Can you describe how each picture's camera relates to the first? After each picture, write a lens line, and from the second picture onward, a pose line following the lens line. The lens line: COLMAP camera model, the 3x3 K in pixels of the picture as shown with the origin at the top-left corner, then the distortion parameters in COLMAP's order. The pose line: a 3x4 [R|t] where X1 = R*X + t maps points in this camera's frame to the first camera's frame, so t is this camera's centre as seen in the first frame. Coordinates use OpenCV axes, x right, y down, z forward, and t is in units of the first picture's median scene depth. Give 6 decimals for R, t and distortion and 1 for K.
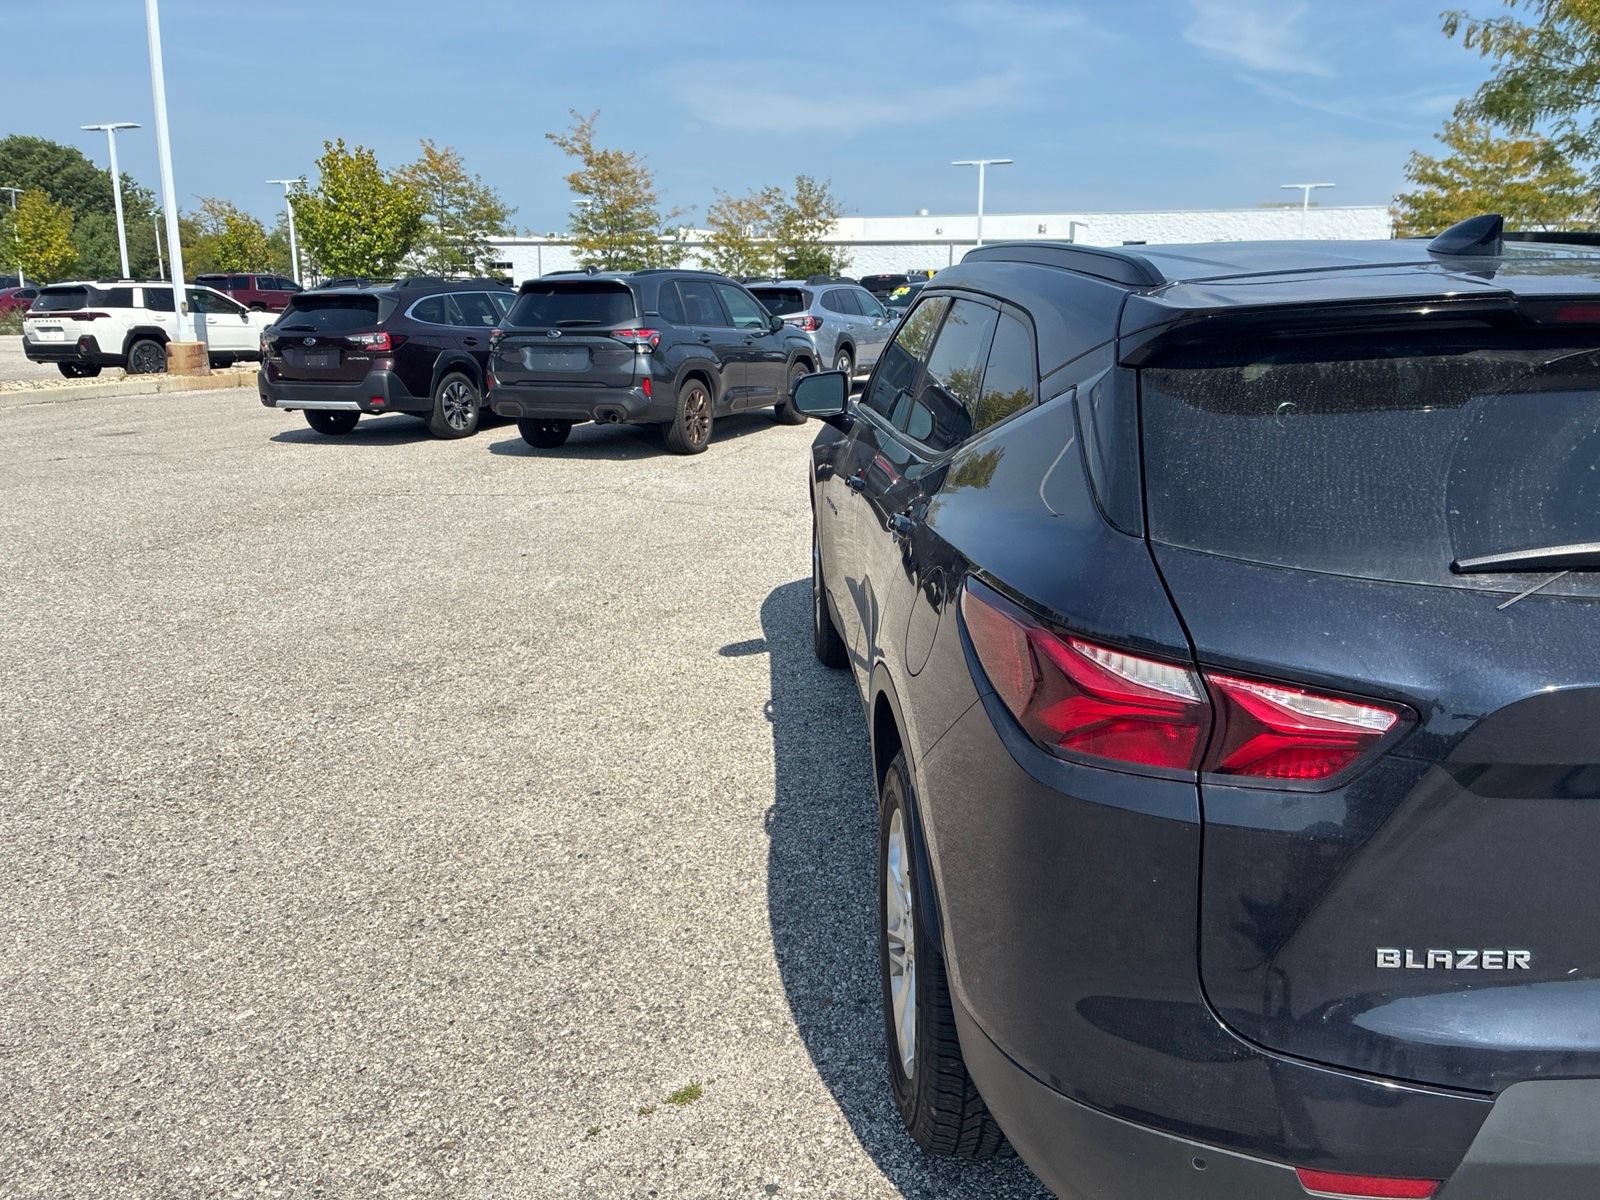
lens RADIAL K [[1222.9, 0, 812.1], [0, 1222.9, 559.2], [0, 0, 1]] dist [0.052814, -0.060907]
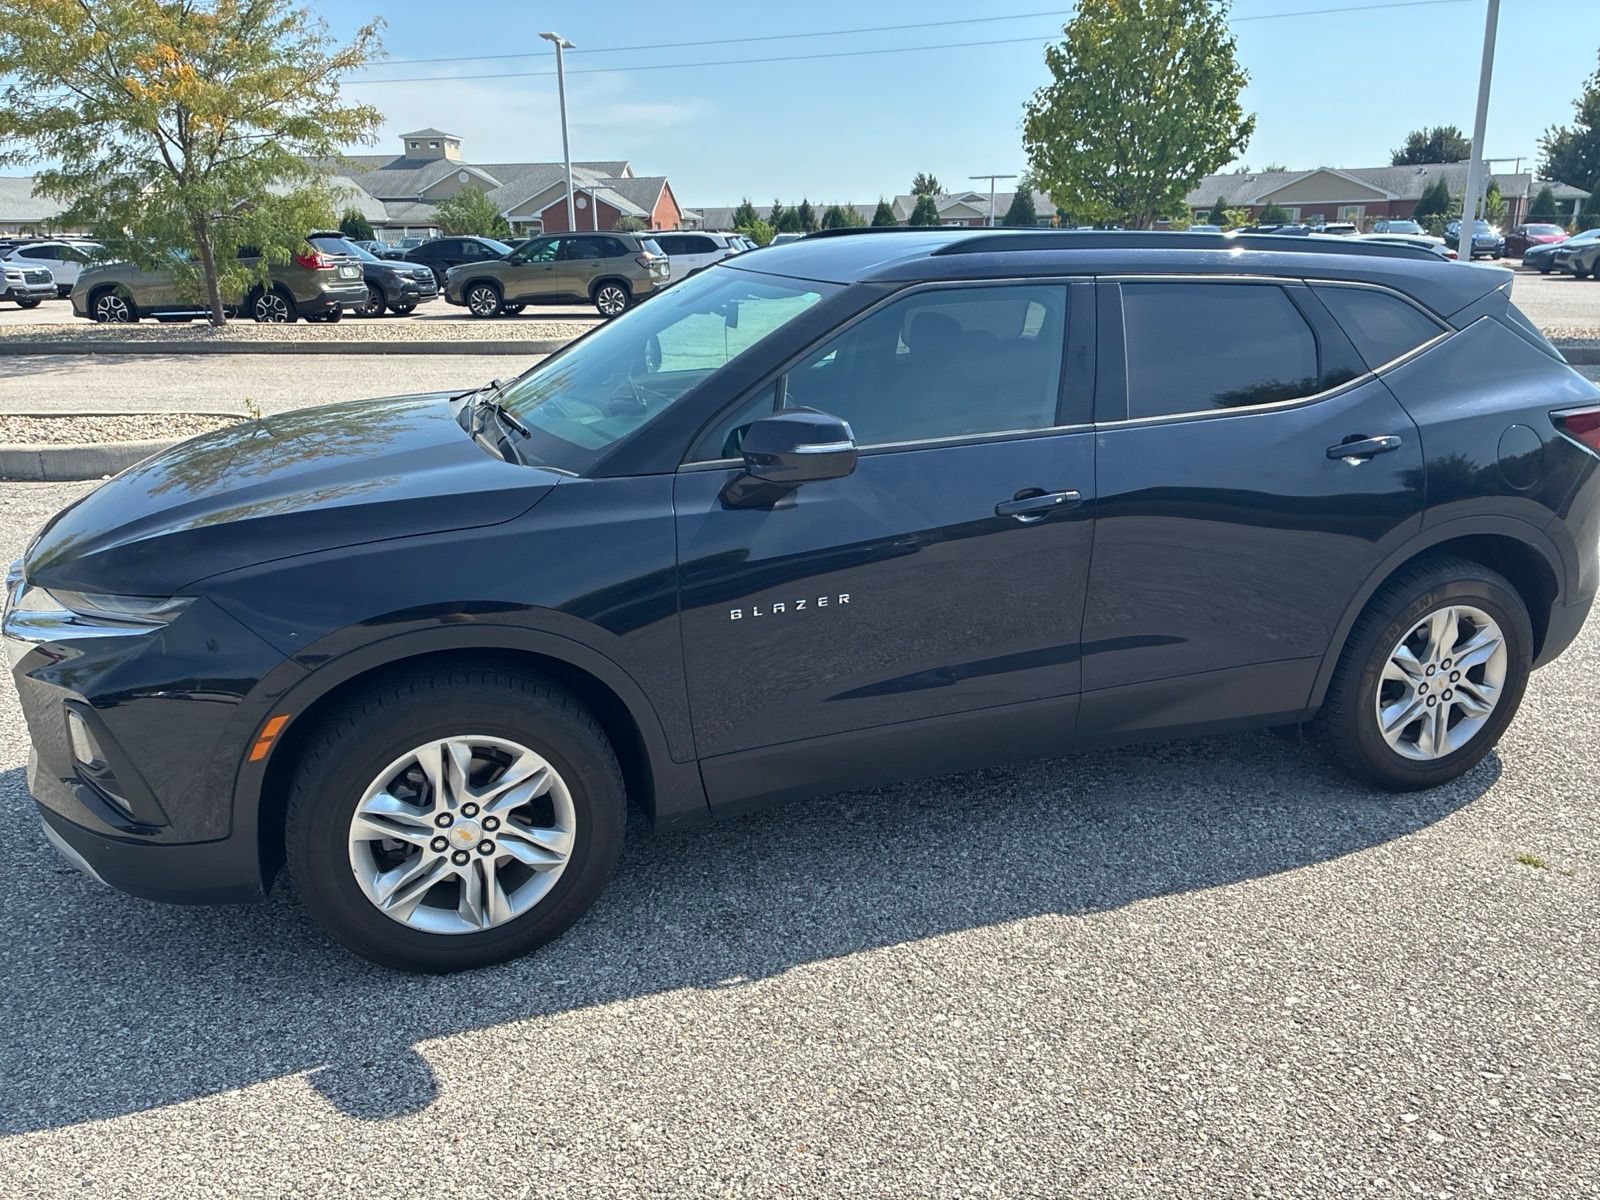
lens RADIAL K [[1222.9, 0, 822.4], [0, 1222.9, 605.1], [0, 0, 1]] dist [0.052814, -0.060907]
pose [[-0.297462, -0.274761, 0.914343, -0.638894], [0.216148, 0.913447, 0.344811, -0.287980], [-0.929944, 0.300202, -0.212326, 1.178791]]
